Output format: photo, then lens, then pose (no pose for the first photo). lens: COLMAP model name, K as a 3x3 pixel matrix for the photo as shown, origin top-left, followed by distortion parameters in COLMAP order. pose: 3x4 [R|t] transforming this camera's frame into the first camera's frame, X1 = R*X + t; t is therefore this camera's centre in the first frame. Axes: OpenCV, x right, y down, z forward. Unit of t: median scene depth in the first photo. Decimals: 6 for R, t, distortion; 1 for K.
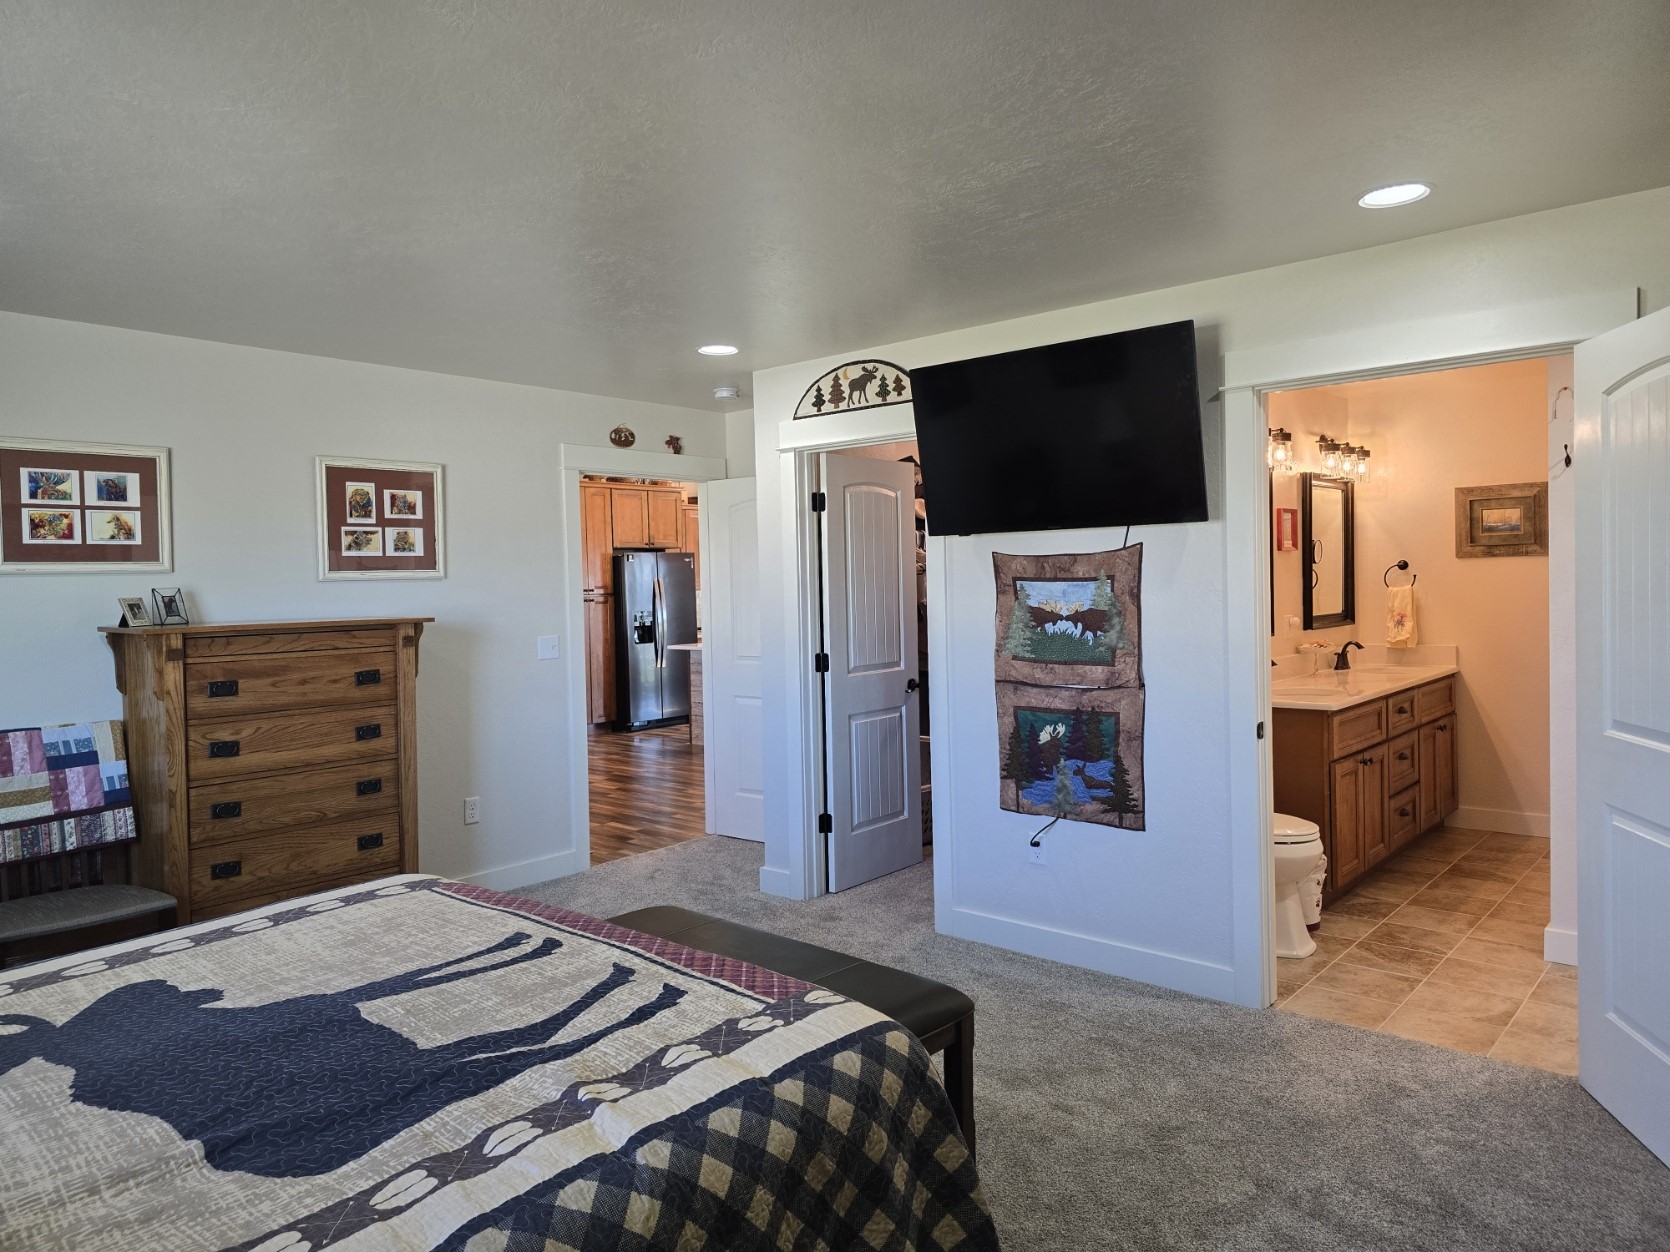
lens RADIAL K [[1095.9, 0, 835.0], [0, 1095.9, 626.0], [0, 0, 1]] dist [0.005205, 0.000097]
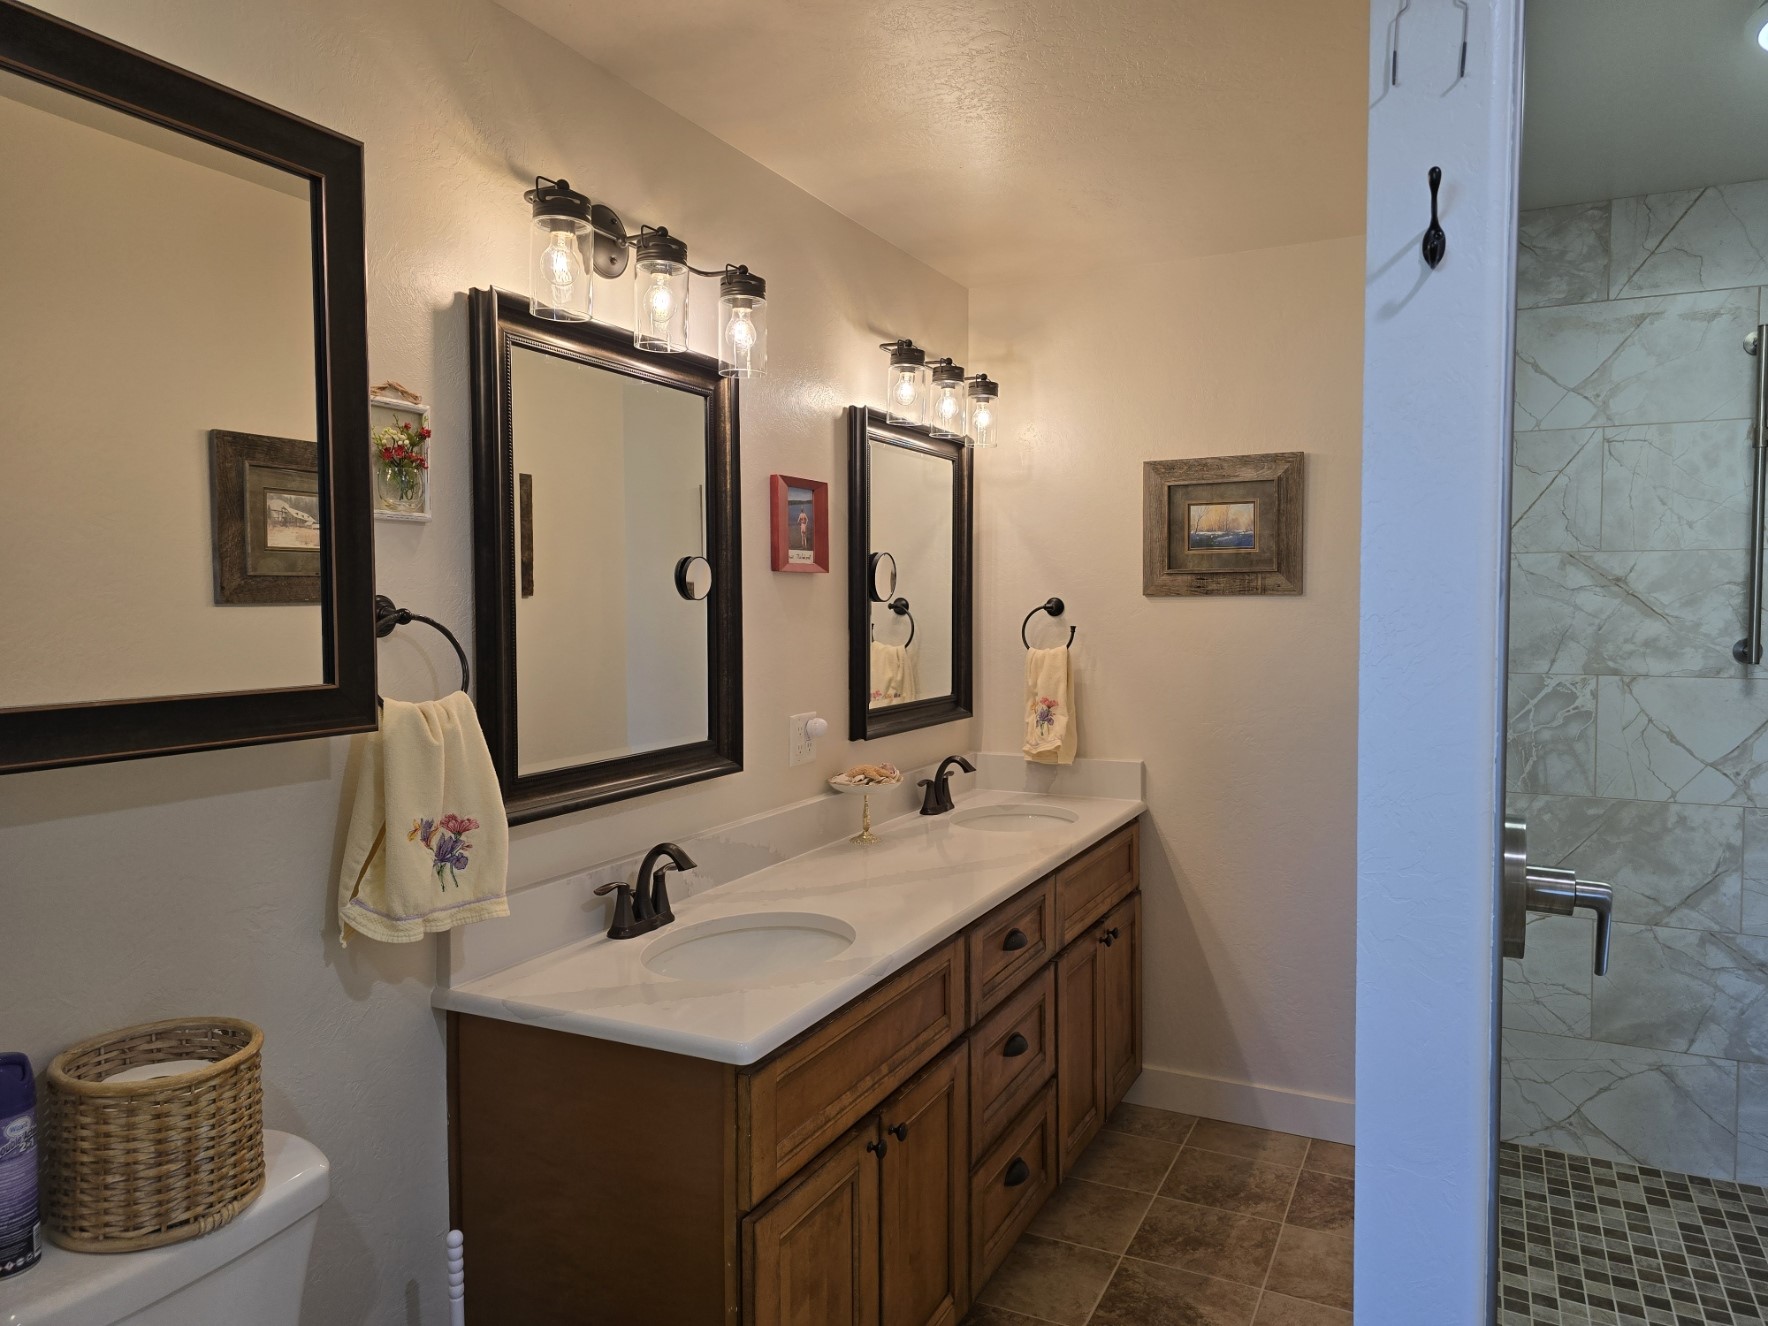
lens RADIAL K [[1195.3, 0, 884.0], [0, 1195.3, 663.0], [0, 0, 1]] dist [0.039802, -0.000599]
pose [[0.964981, 0.008976, 0.262166, 0.298755], [-0.011243, 0.999911, 0.007149, -0.032953], [-0.262078, -0.009846, 0.964996, 0.484163]]
